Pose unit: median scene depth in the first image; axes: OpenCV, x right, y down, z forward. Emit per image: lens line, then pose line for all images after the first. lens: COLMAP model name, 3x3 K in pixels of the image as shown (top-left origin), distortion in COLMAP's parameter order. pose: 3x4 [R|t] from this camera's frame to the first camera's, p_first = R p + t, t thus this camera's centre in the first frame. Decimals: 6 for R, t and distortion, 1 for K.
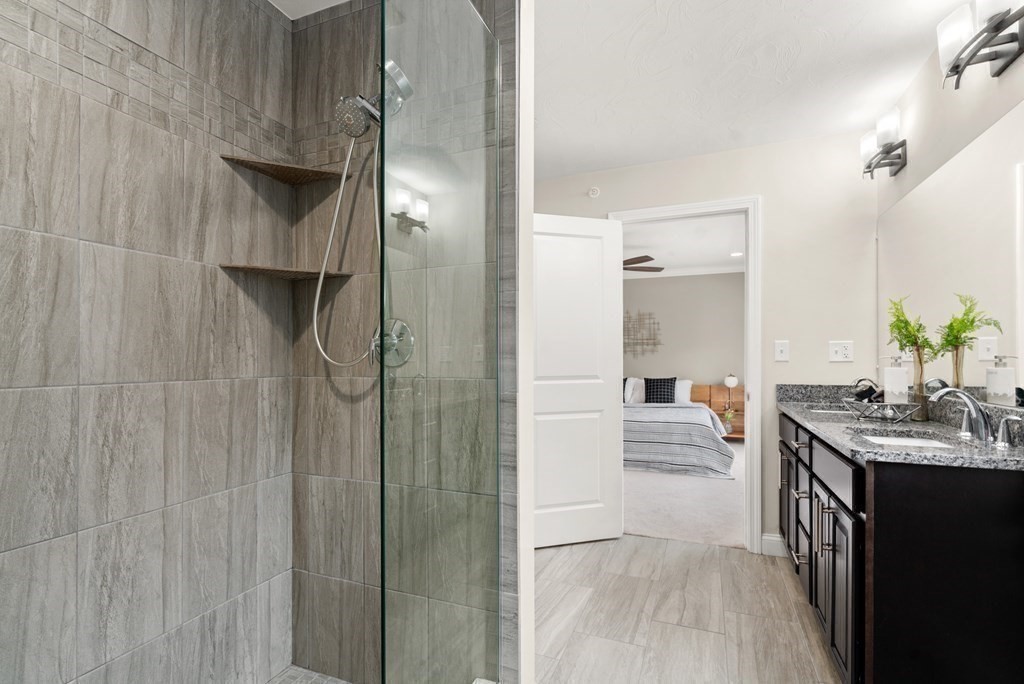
lens RADIAL K [[471.0, 0, 521.8], [0, 471.0, 356.7], [0, 0, 1]] dist [-0.004374, -0.000094]
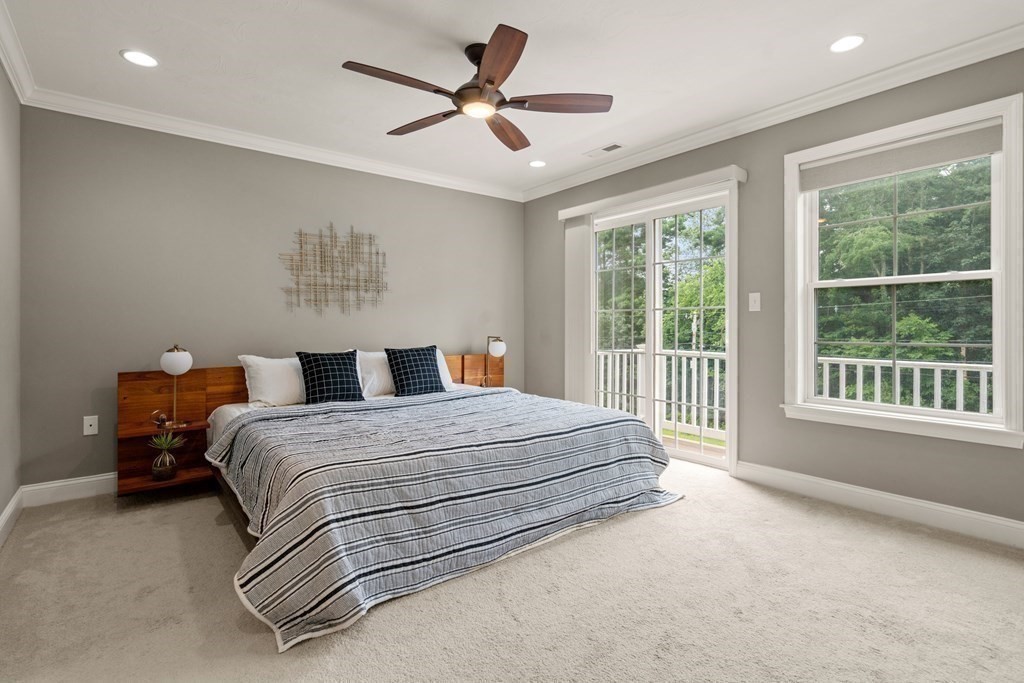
lens RADIAL K [[498.1, 0, 509.3], [0, 498.1, 325.6], [0, 0, 1]] dist [-0.003248, 0.001371]
pose [[0.515630, -0.003309, 0.856805, -0.170308], [0.002826, 0.999994, 0.002161, 0.017576], [-0.856806, 0.001307, 0.515637, 0.591174]]
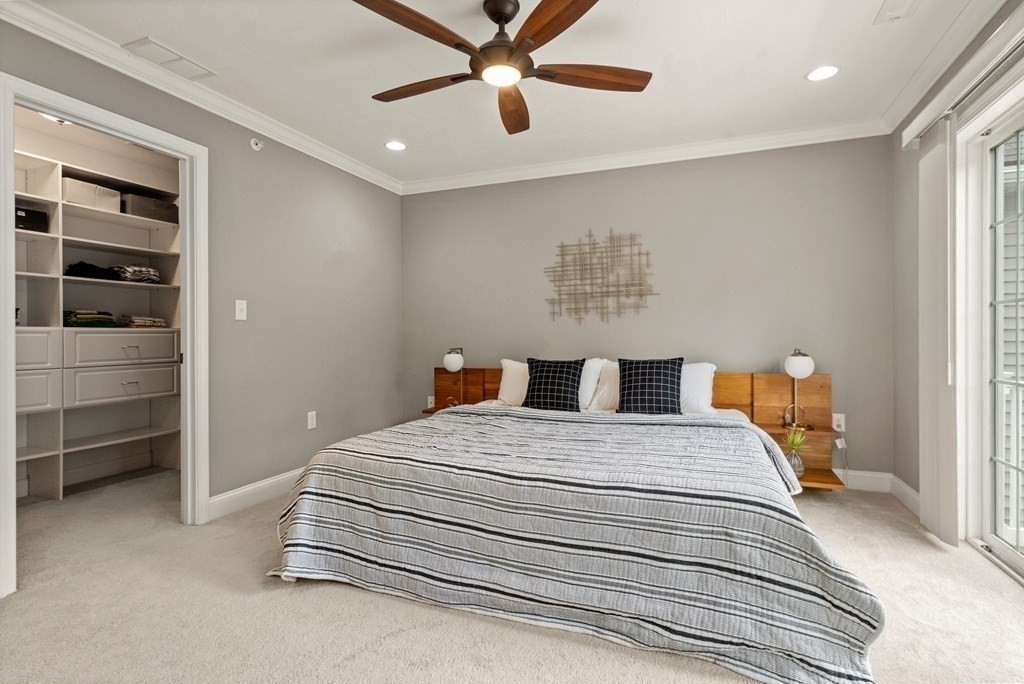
lens RADIAL K [[498.1, 0, 512.9], [0, 498.1, 339.9], [0, 0, 1]] dist [-0.003248, 0.001371]
pose [[0.999949, -0.003466, -0.009525, 0.157521], [0.003506, 0.999985, 0.004211, 0.022897], [0.009511, -0.004244, 0.999946, 0.485093]]
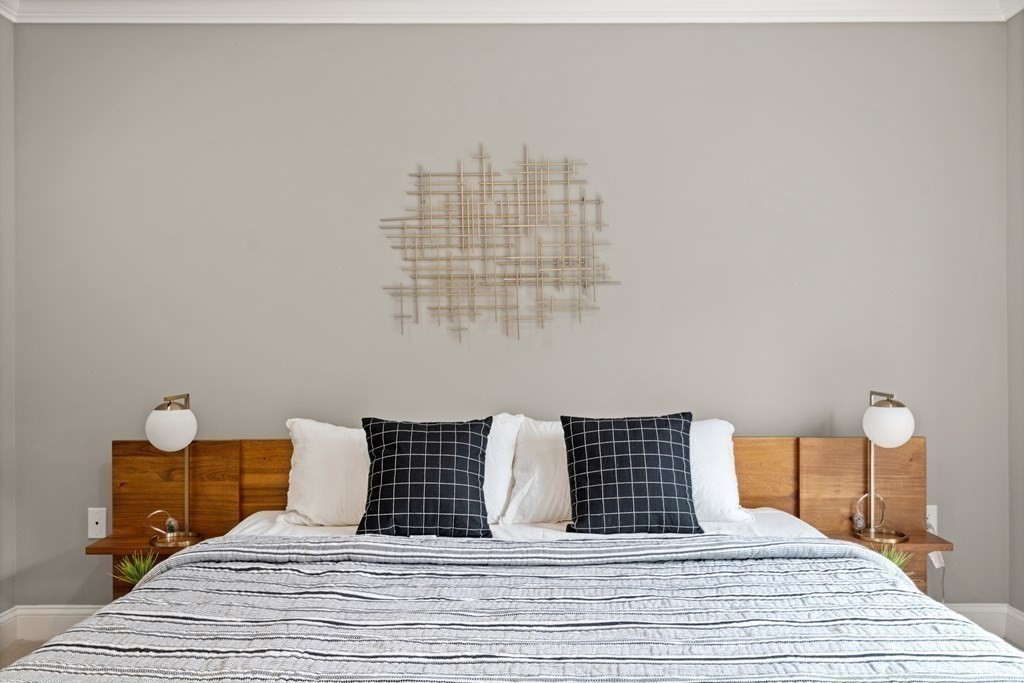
lens RADIAL K [[891.1, 0, 513.5], [0, 891.1, 344.5], [0, 0, 1]] dist [0.004333, 0.005267]
pose [[0.935174, -0.001445, 0.354185, 0.078341], [0.002454, 0.999994, -0.002400, 0.009667], [-0.354179, 0.003114, 0.935172, 0.601018]]
